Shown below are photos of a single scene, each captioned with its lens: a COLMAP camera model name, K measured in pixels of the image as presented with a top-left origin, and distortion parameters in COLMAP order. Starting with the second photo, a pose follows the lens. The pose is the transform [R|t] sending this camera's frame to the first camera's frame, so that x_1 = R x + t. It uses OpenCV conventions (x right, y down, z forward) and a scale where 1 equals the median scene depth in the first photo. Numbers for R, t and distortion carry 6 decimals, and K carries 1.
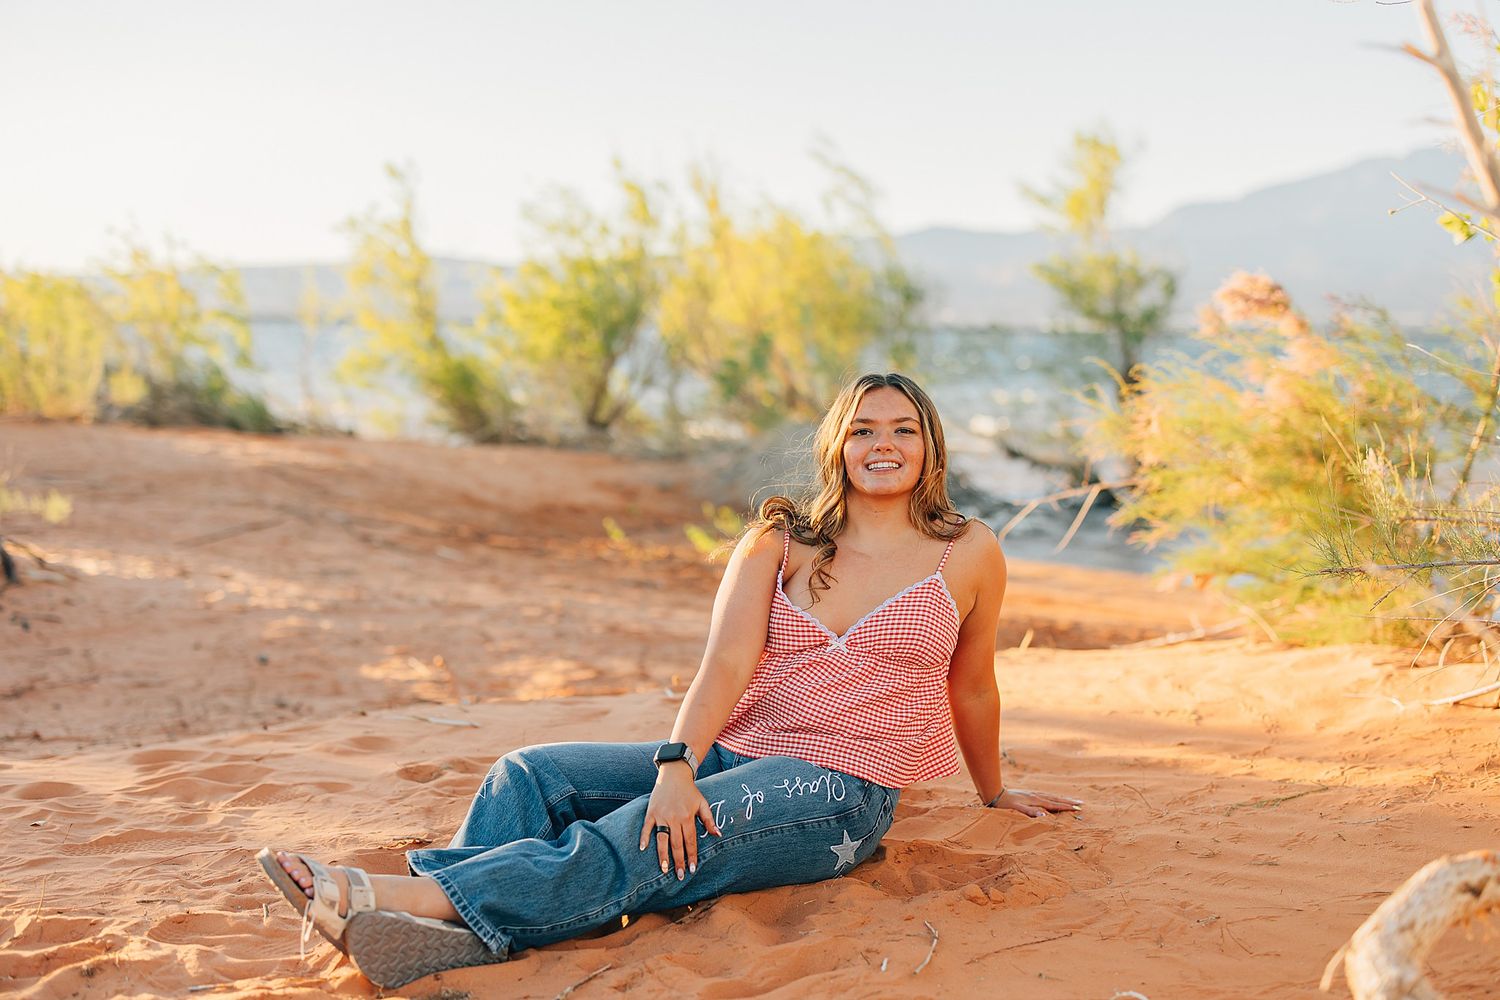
lens RADIAL K [[2193.0, 0, 750.0], [0, 2193.0, 500.0], [0, 0, 1]] dist [0.035110, -0.055882]
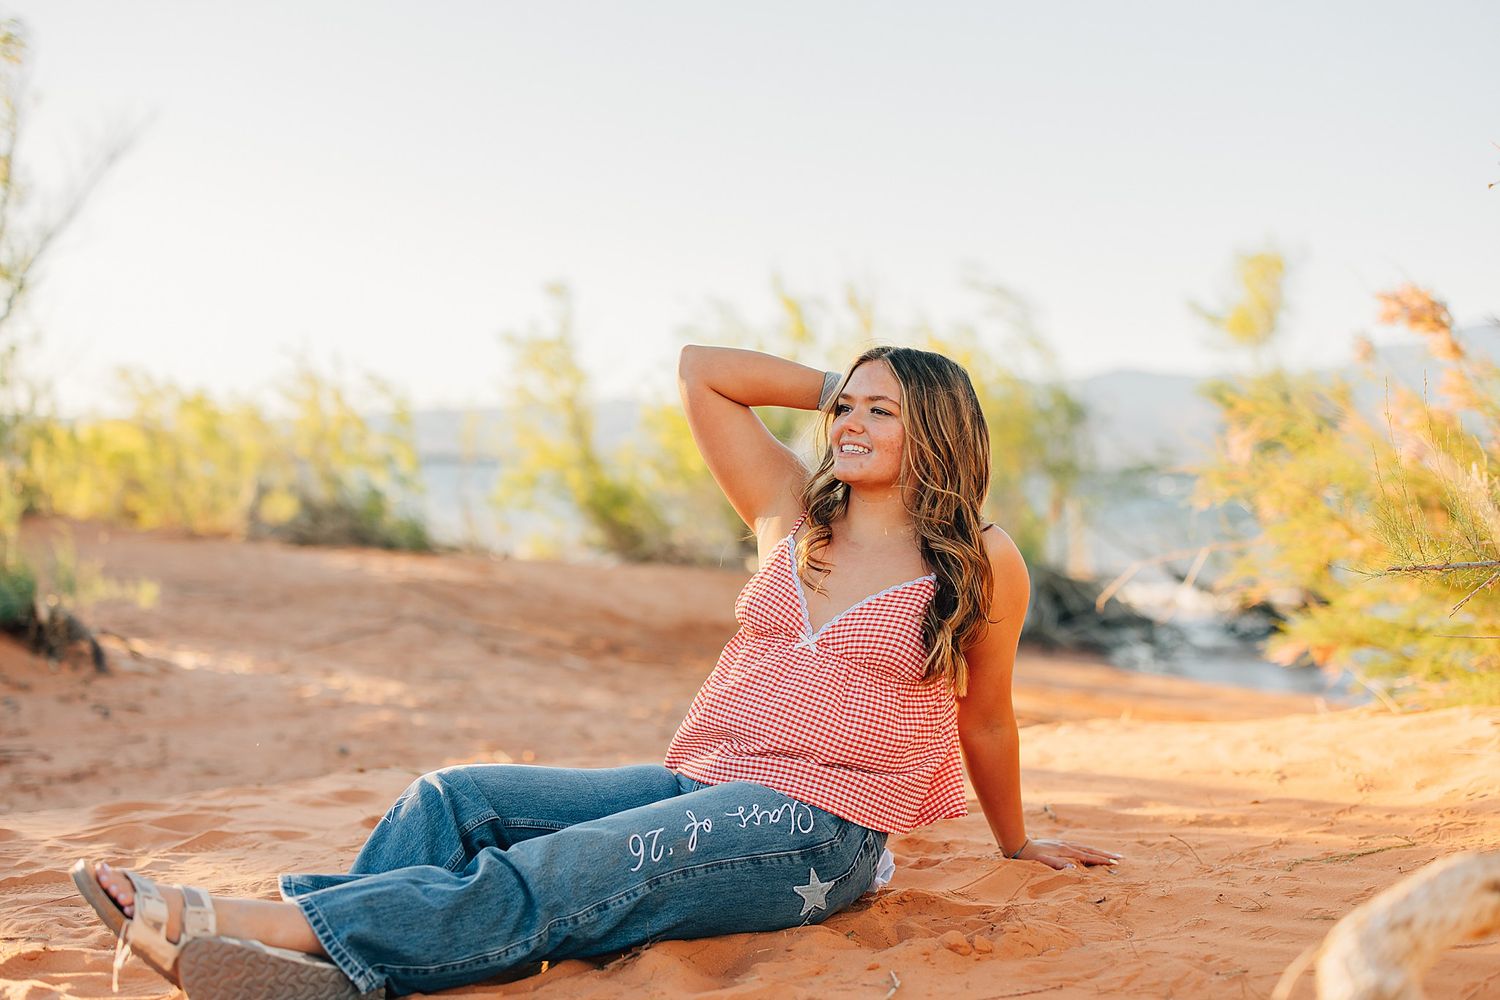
lens RADIAL K [[2219.3, 0, 750.0], [0, 2219.3, 500.0], [0, 0, 1]] dist [0.012901, -0.003847]
pose [[0.997022, 0.003621, -0.077028, 0.075952], [-0.008263, 0.998163, -0.060023, 0.054412], [0.076669, 0.060481, 0.995221, 0.126184]]
